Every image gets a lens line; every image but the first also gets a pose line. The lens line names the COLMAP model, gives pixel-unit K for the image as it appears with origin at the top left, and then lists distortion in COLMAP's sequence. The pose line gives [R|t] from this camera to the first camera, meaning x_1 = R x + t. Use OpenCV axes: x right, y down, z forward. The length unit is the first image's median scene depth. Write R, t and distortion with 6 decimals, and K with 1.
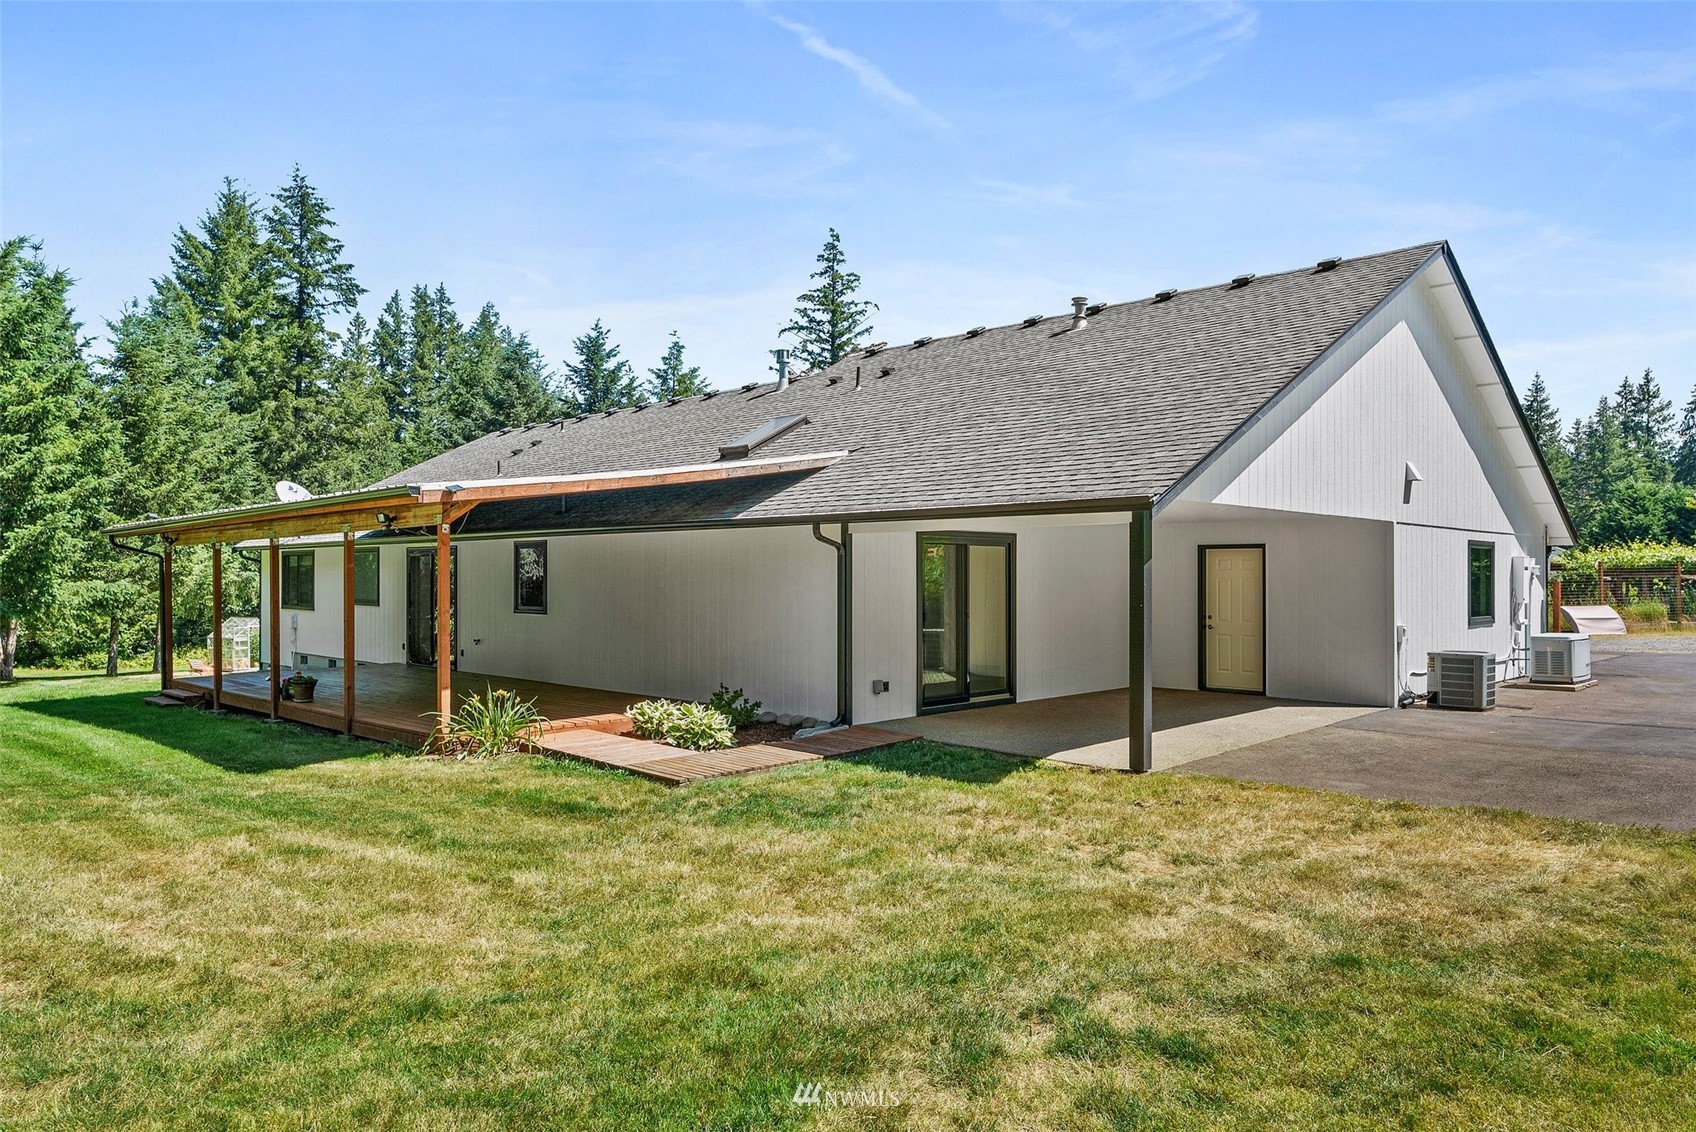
lens RADIAL K [[1126.0, 0, 853.4], [0, 1126.0, 570.4], [0, 0, 1]] dist [-0.007740, -0.000559]
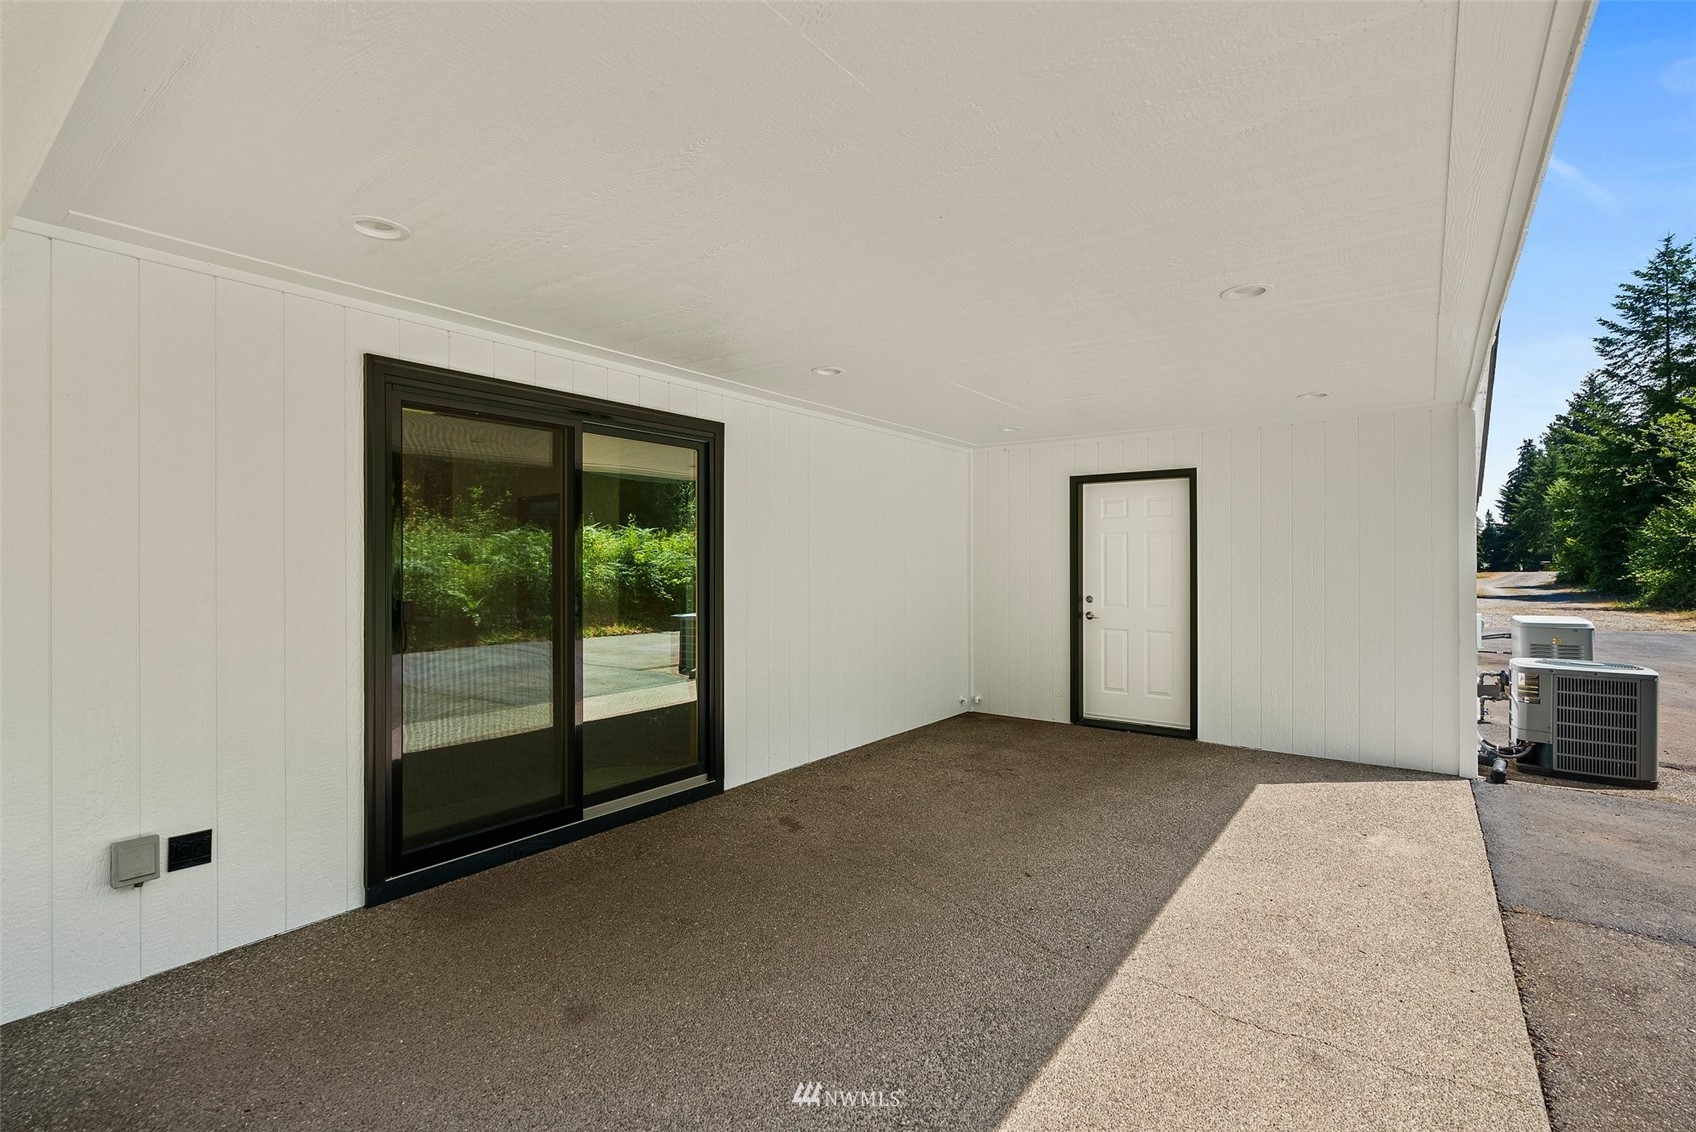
lens RADIAL K [[773.2, 0, 835.0], [0, 773.2, 558.8], [0, 0, 1]] dist [-0.005403, -0.000197]
pose [[0.994159, -0.001425, 0.107918, 0.140320], [0.001103, 0.999995, 0.003040, 0.019371], [-0.107922, -0.002904, 0.994155, 0.610934]]
